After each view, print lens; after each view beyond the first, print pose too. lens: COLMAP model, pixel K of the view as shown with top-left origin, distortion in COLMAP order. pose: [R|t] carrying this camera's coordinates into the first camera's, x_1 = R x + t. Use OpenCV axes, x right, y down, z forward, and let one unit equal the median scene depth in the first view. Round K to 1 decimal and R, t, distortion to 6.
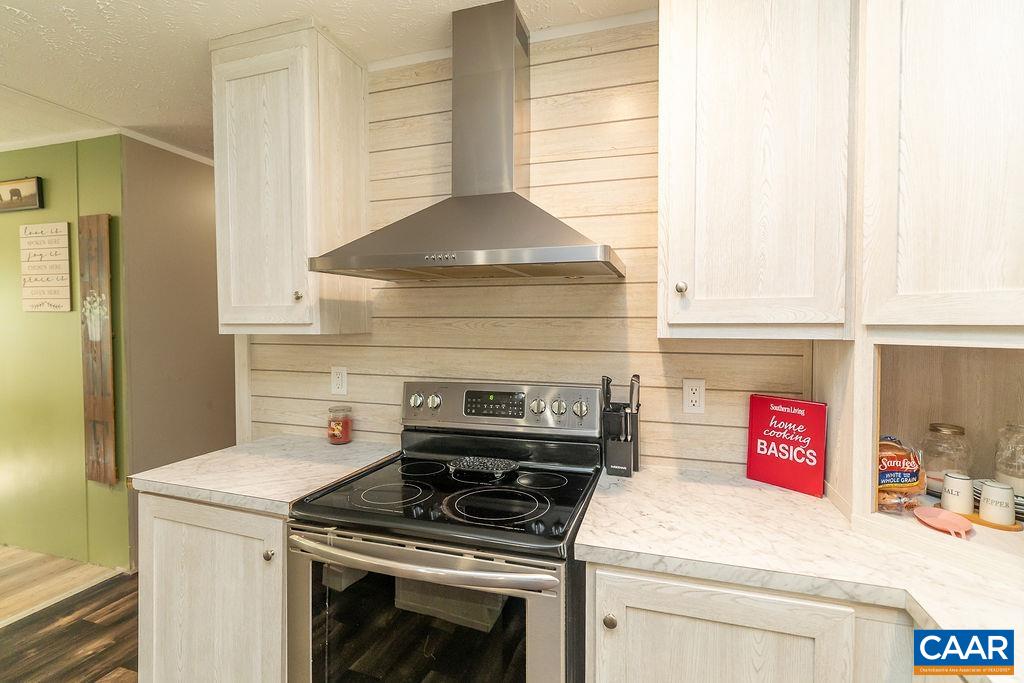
lens RADIAL K [[458.6, 0, 511.8], [0, 458.6, 337.0], [0, 0, 1]] dist [-0.003701, 0.000041]
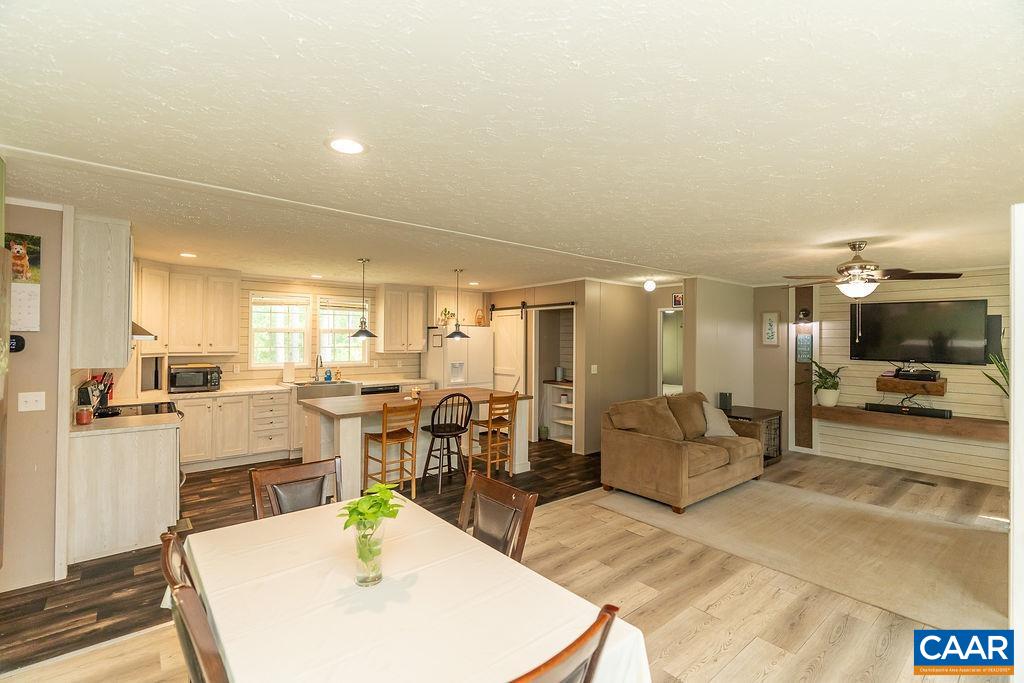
lens RADIAL K [[460.9, 0, 511.8], [0, 460.9, 337.5], [0, 0, 1]] dist [-0.004276, -0.000097]
pose [[-0.832000, -0.008574, 0.554710, -2.062675], [0.005642, 0.999698, 0.023915, -0.114196], [-0.554748, 0.023027, -0.831700, 1.143305]]
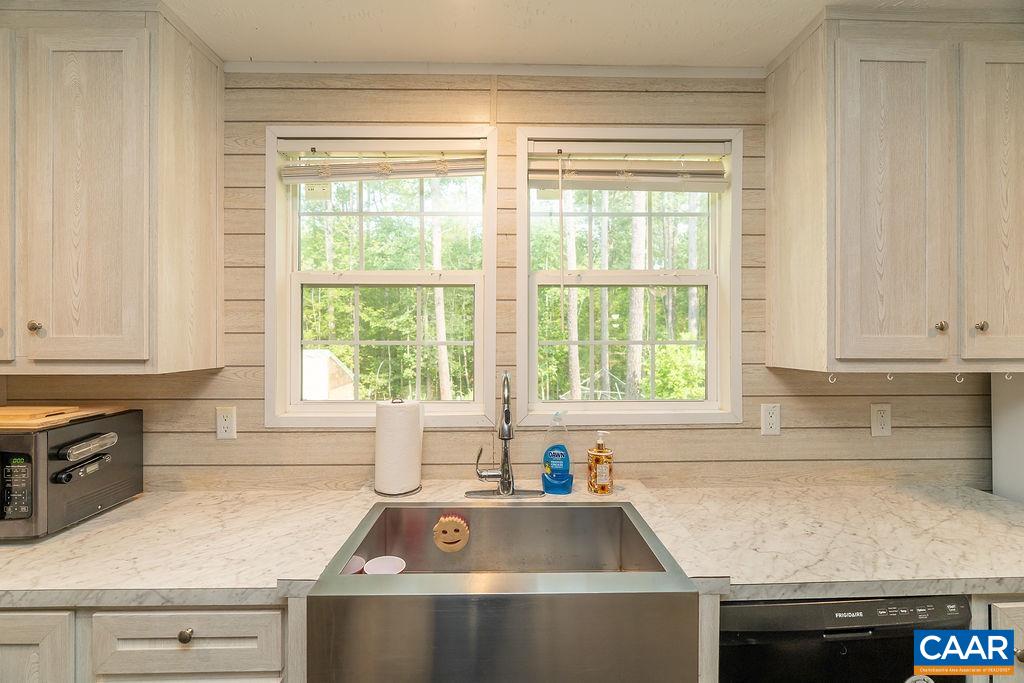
lens RADIAL K [[458.6, 0, 511.8], [0, 458.6, 337.0], [0, 0, 1]] dist [-0.003701, 0.000041]
pose [[-0.301309, -0.000448, 0.953526, -0.281586], [0.027887, 0.999568, 0.009282, -0.016206], [-0.953119, 0.029387, -0.301167, -0.224493]]
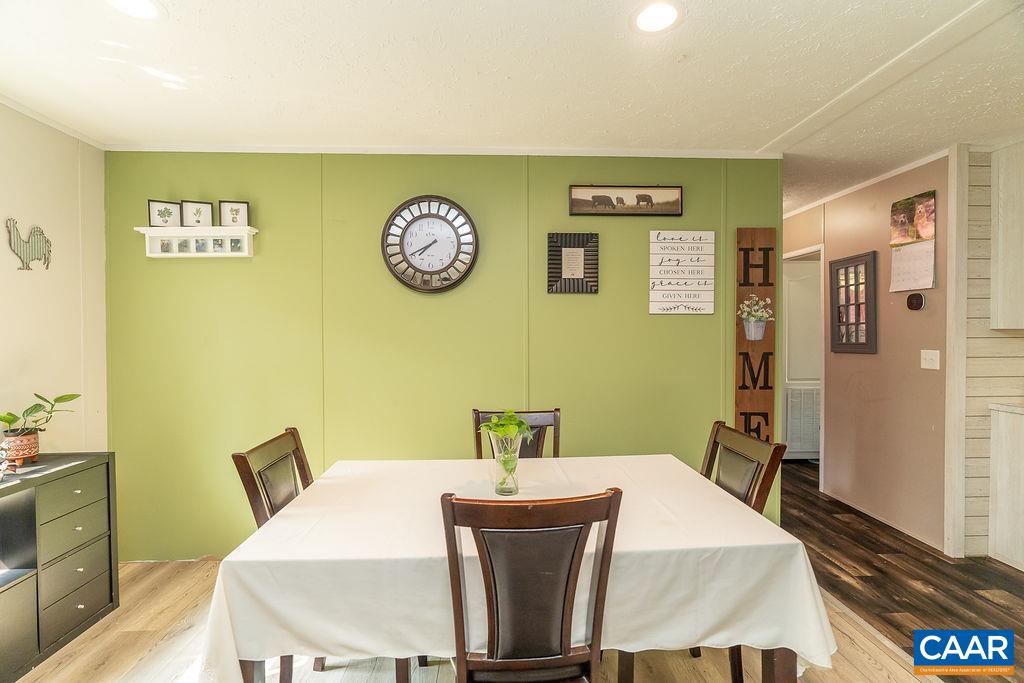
lens RADIAL K [[458.6, 0, 511.8], [0, 458.6, 337.0], [0, 0, 1]] dist [-0.003701, 0.000041]
pose [[0.947006, -0.012395, 0.320977, -1.775232], [0.019534, 0.999628, -0.019029, 0.009734], [-0.320622, 0.024291, 0.946896, 0.132214]]
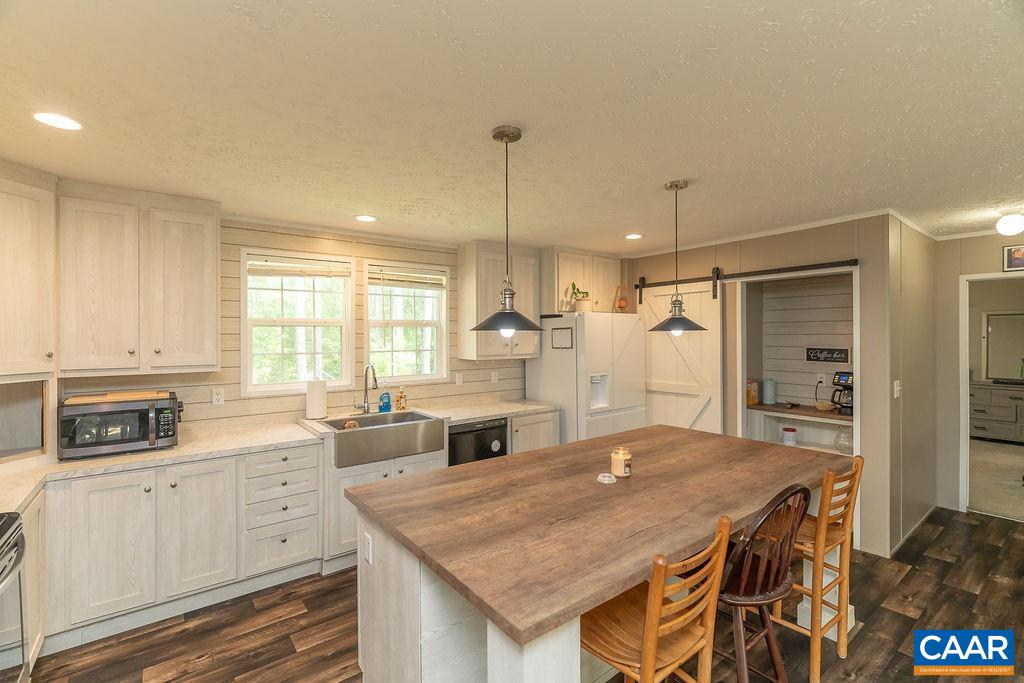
lens RADIAL K [[458.6, 0, 511.8], [0, 458.6, 337.0], [0, 0, 1]] dist [-0.003701, 0.000041]
pose [[-0.810593, -0.001366, 0.585609, -0.923116], [0.019409, 0.999385, 0.029196, -0.084224], [-0.585289, 0.035032, -0.810068, 0.488910]]
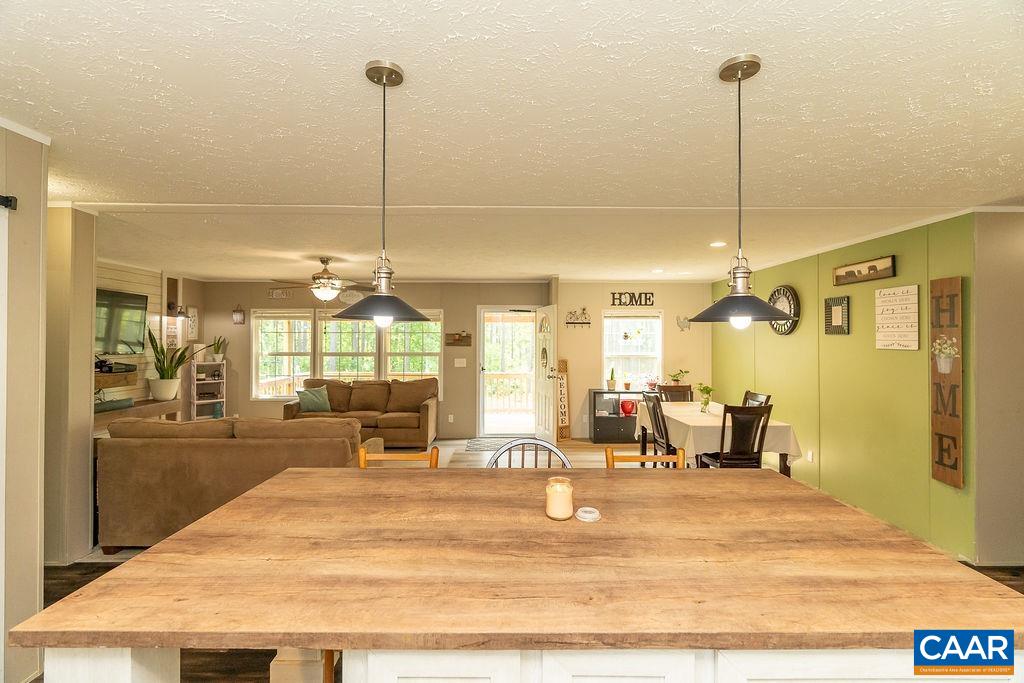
lens RADIAL K [[460.9, 0, 511.8], [0, 460.9, 337.5], [0, 0, 1]] dist [-0.004276, -0.000097]
pose [[0.288852, -0.007342, -0.957346, -0.009662], [-0.031085, 0.999371, -0.017043, -0.032591], [0.956869, 0.034682, 0.288442, -0.551361]]
